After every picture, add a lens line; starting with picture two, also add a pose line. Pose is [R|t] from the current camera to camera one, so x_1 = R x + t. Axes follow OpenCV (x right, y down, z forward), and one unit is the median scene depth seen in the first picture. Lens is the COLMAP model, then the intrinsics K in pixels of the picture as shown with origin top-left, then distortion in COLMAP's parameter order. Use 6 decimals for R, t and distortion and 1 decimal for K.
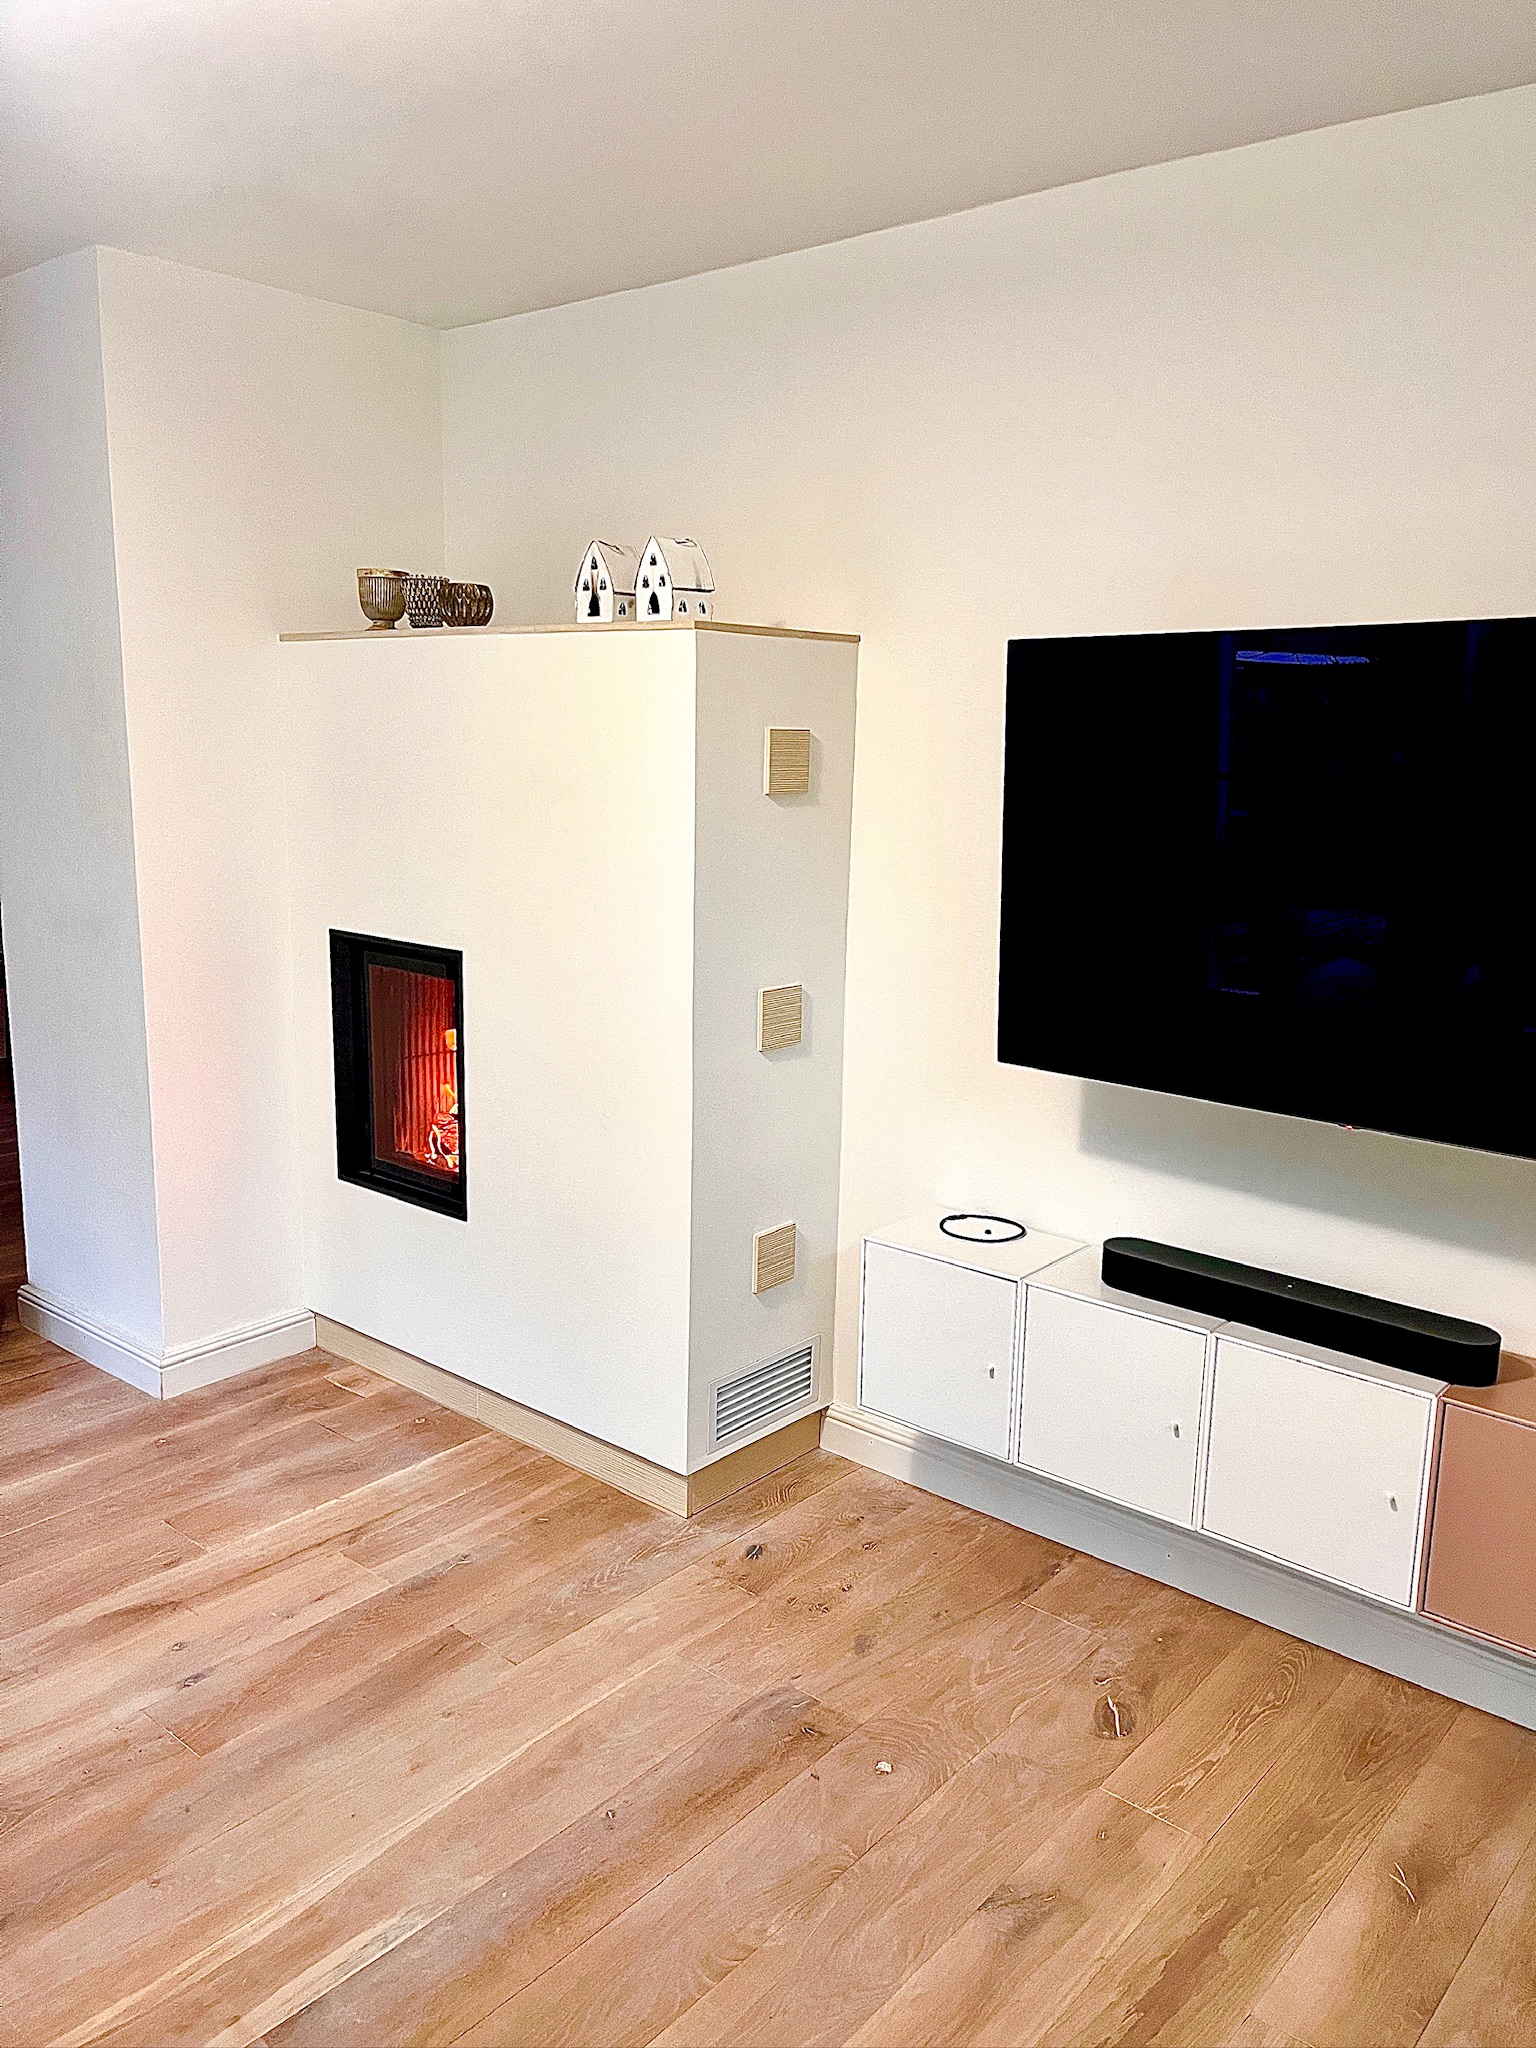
lens RADIAL K [[1552.2, 0, 772.9], [0, 1552.2, 1026.3], [0, 0, 1]] dist [0.045363, -0.030043]
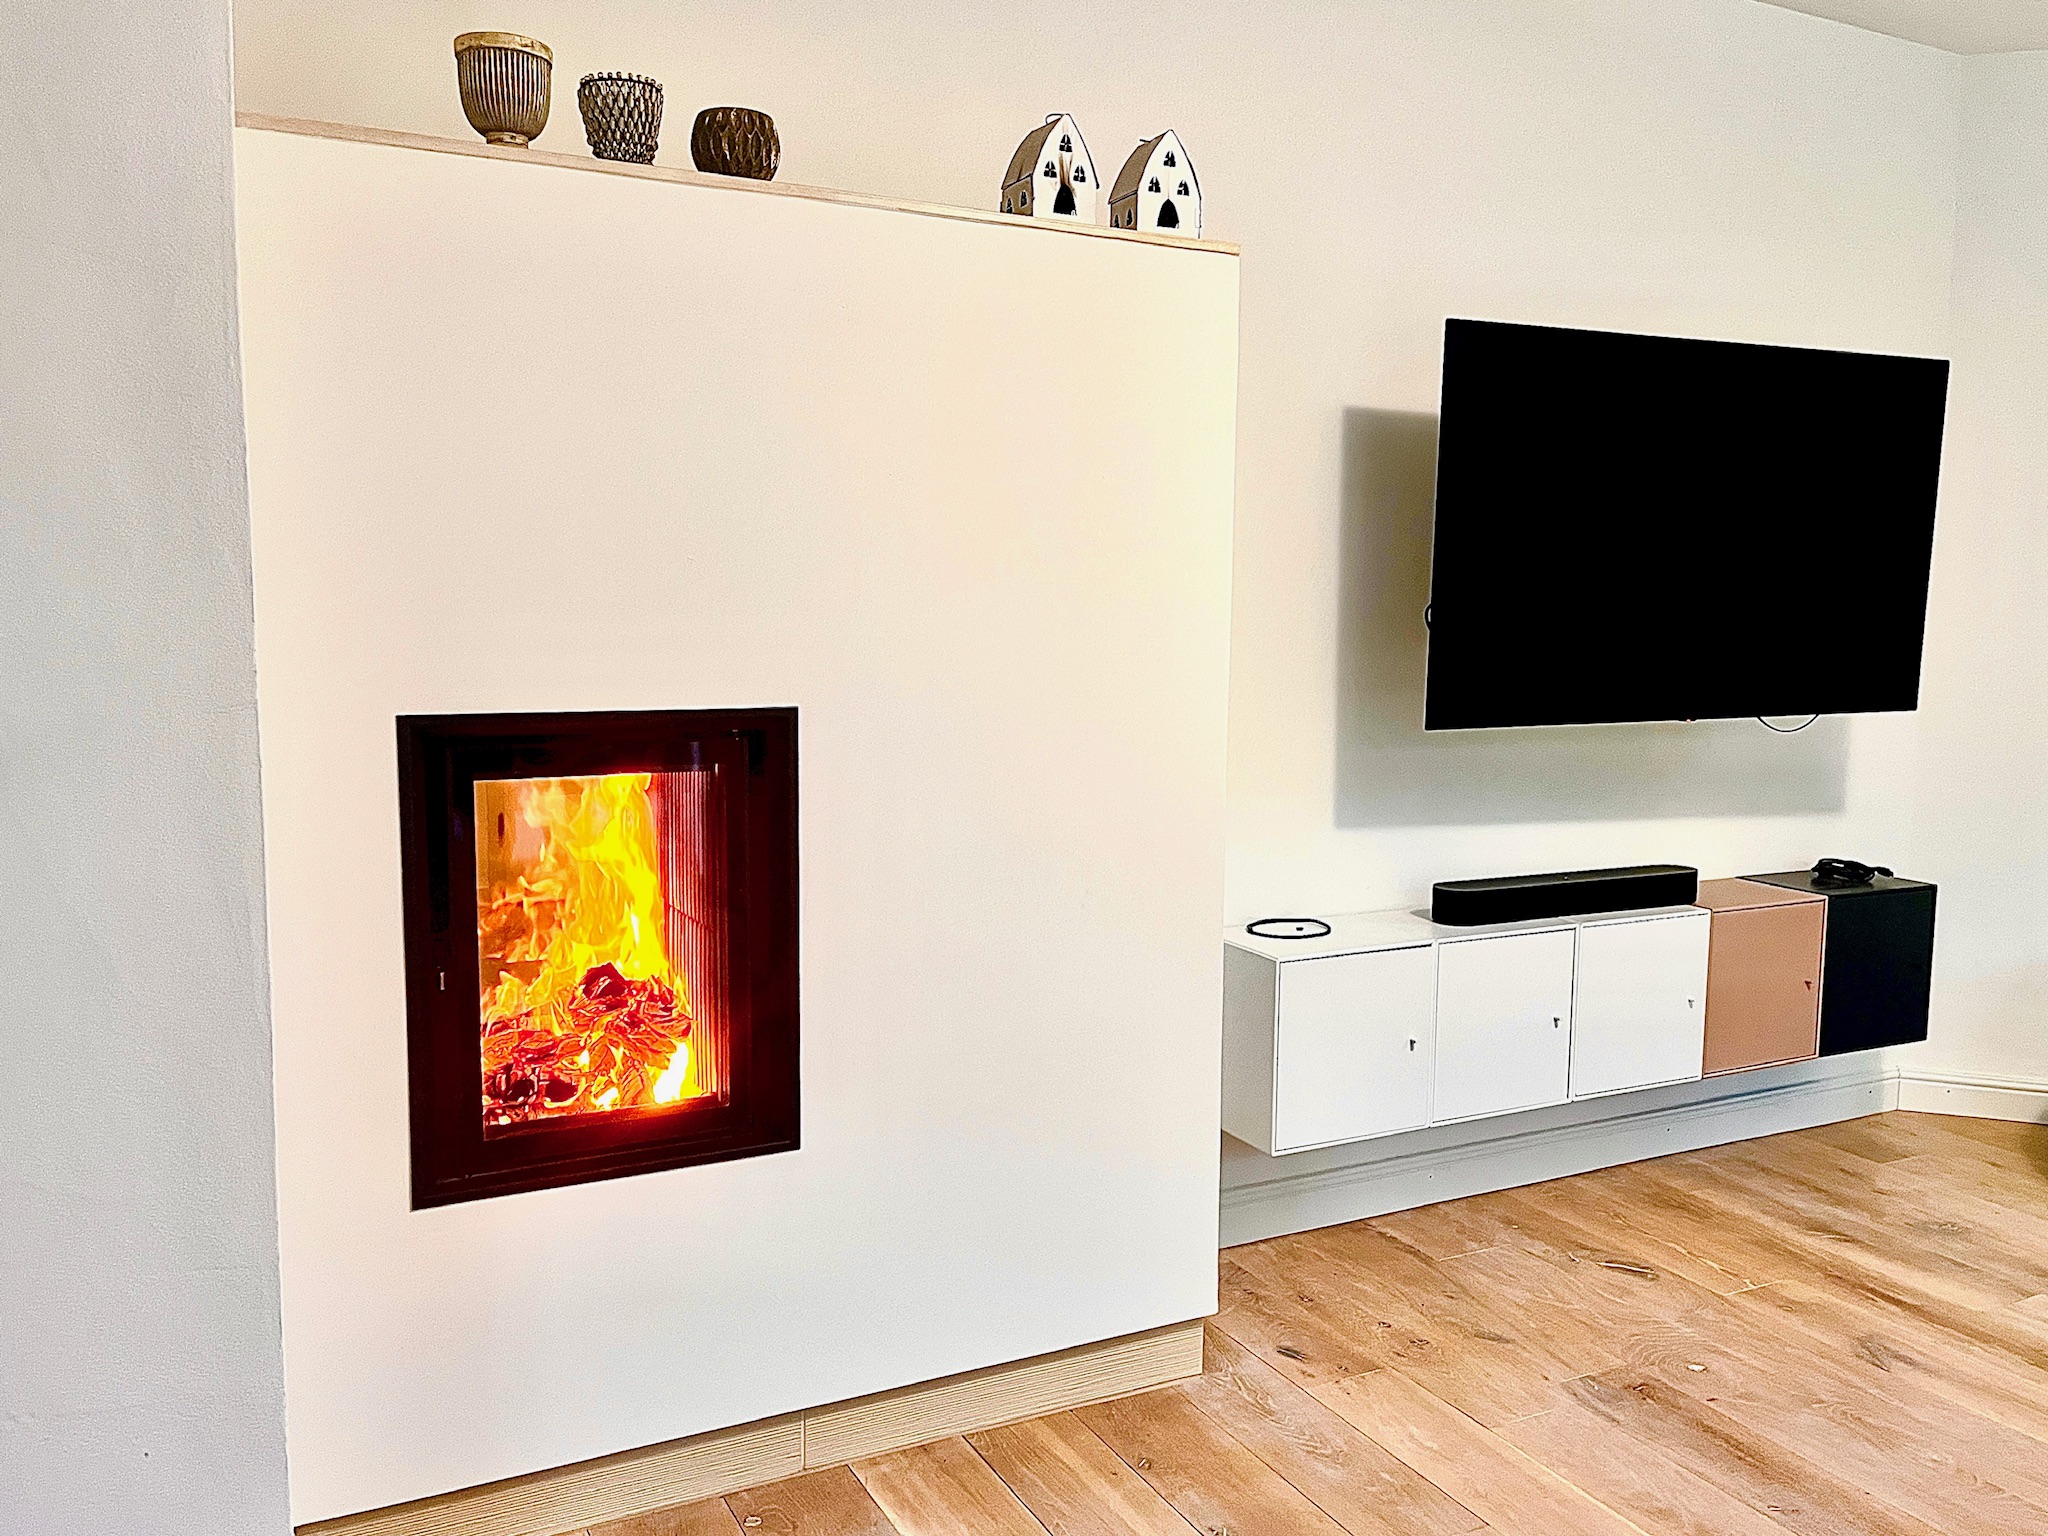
lens RADIAL K [[1703.8, 0, 1120.5], [0, 1703.8, 776.8], [0, 0, 1]] dist [0.036057, -0.009436]
pose [[0.348621, -0.117389, 0.929883, -0.893670], [0.170803, 0.983469, 0.060119, -0.045037], [-0.921569, 0.137868, 0.362909, 0.719875]]
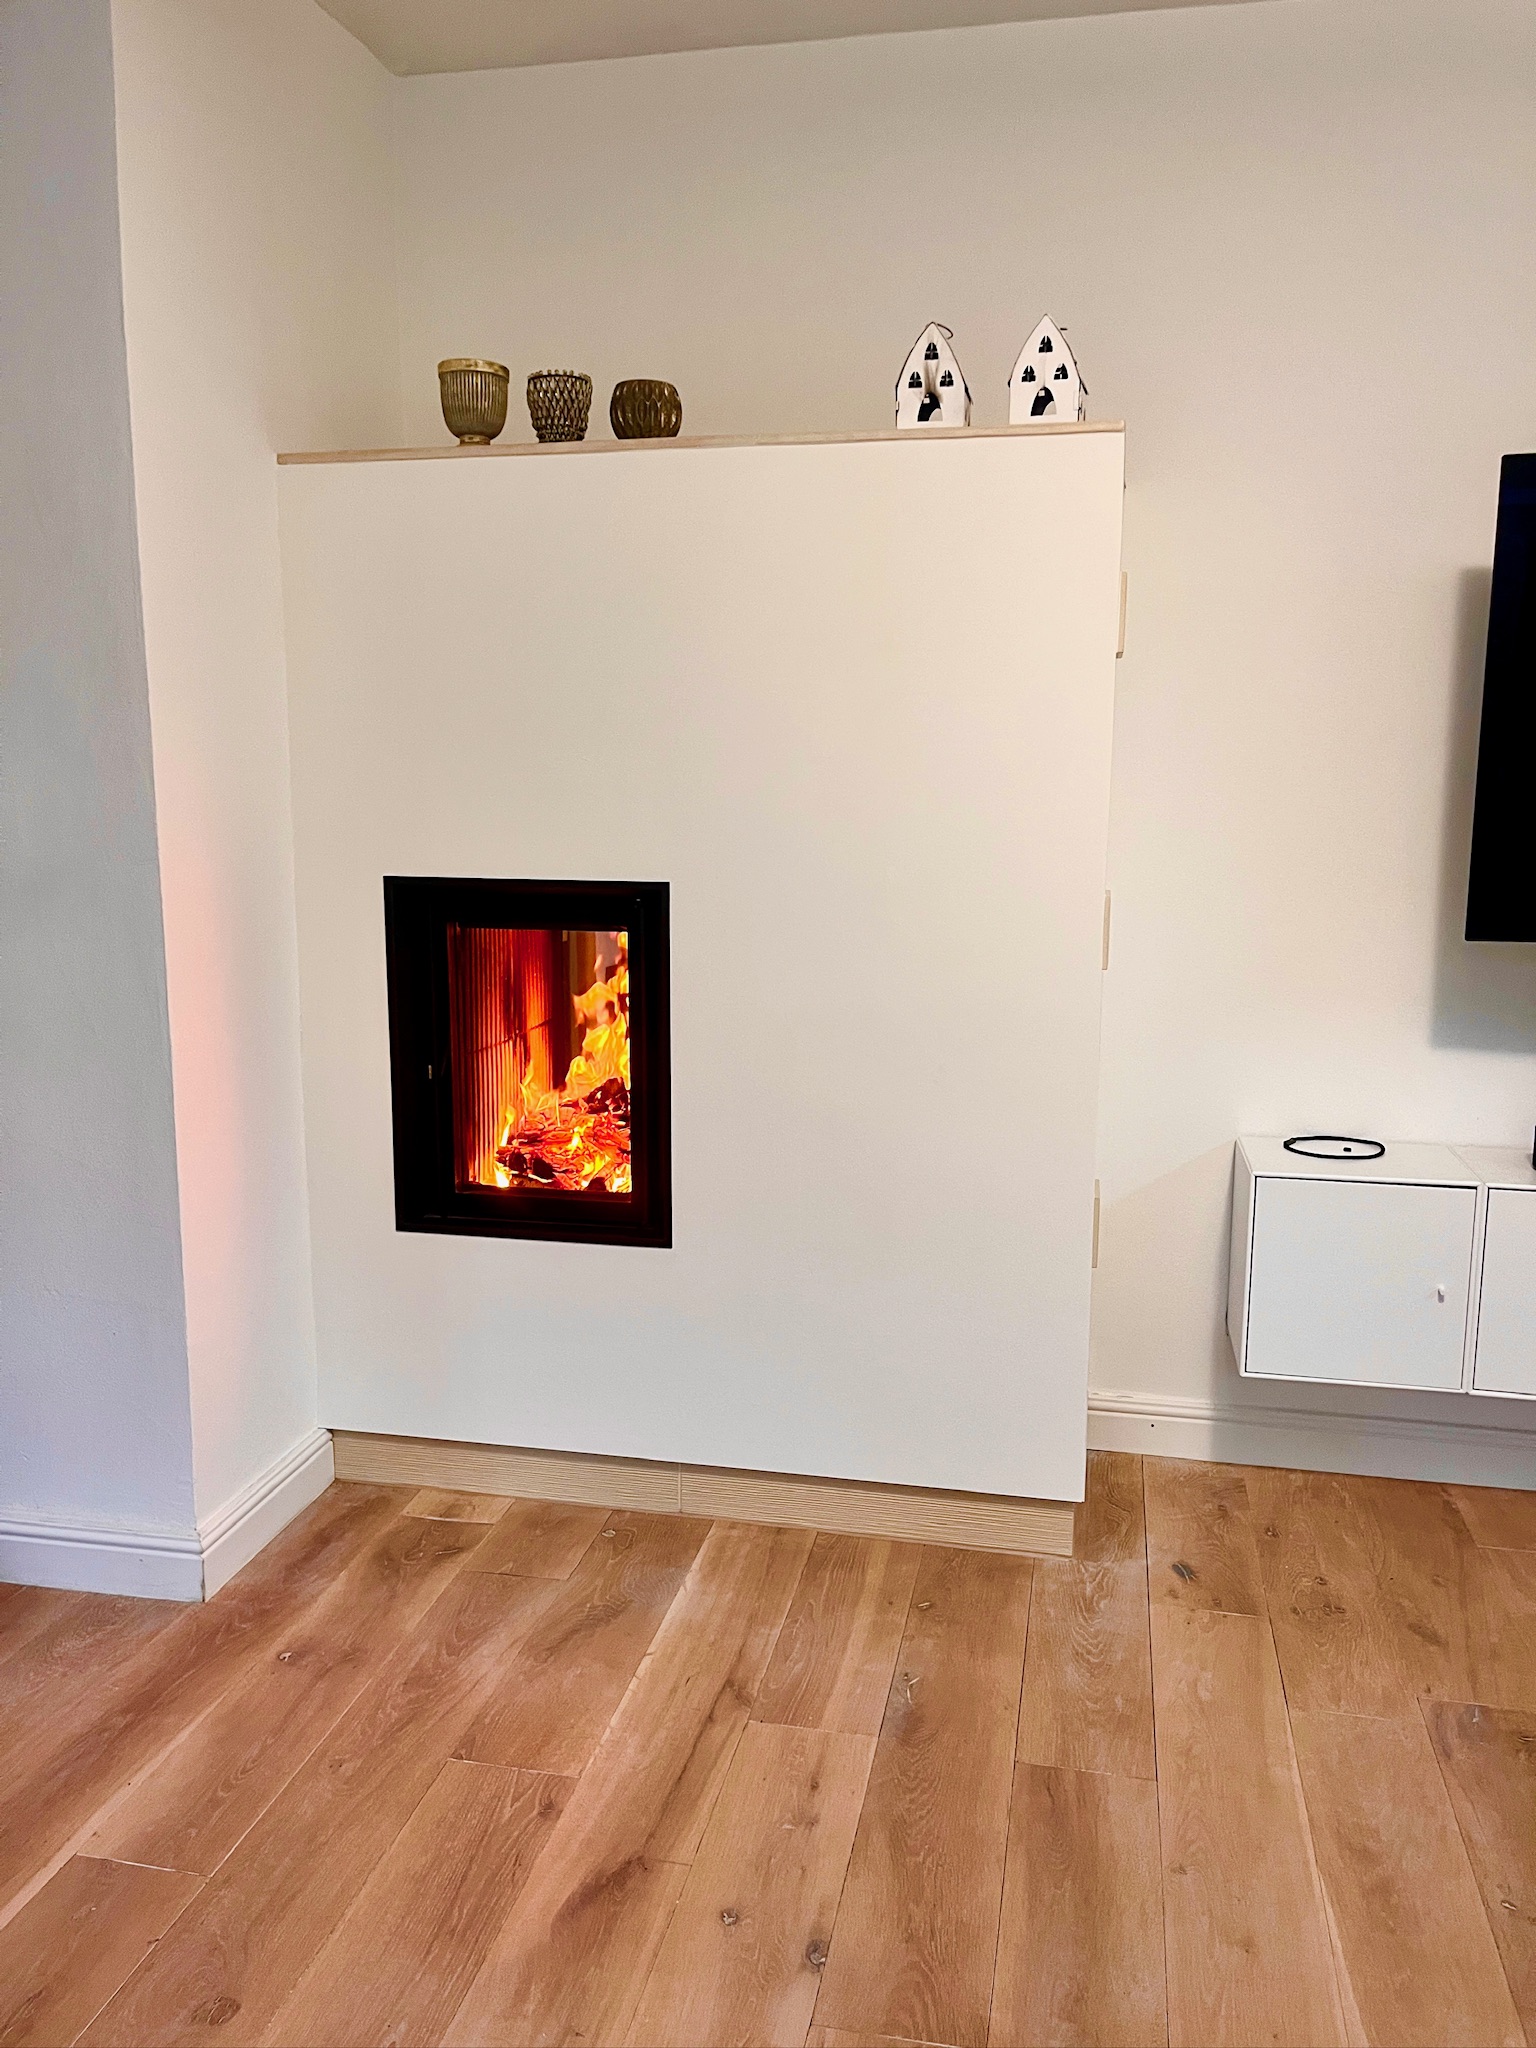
lens RADIAL K [[1552.2, 0, 784.7], [0, 1552.2, 1024.3], [0, 0, 1]] dist [0.045363, -0.030043]
pose [[0.877847, -0.088703, 0.470656, -0.572602], [0.102269, 0.994751, -0.003269, 0.031079], [-0.467896, 0.051003, 0.882311, 0.363626]]
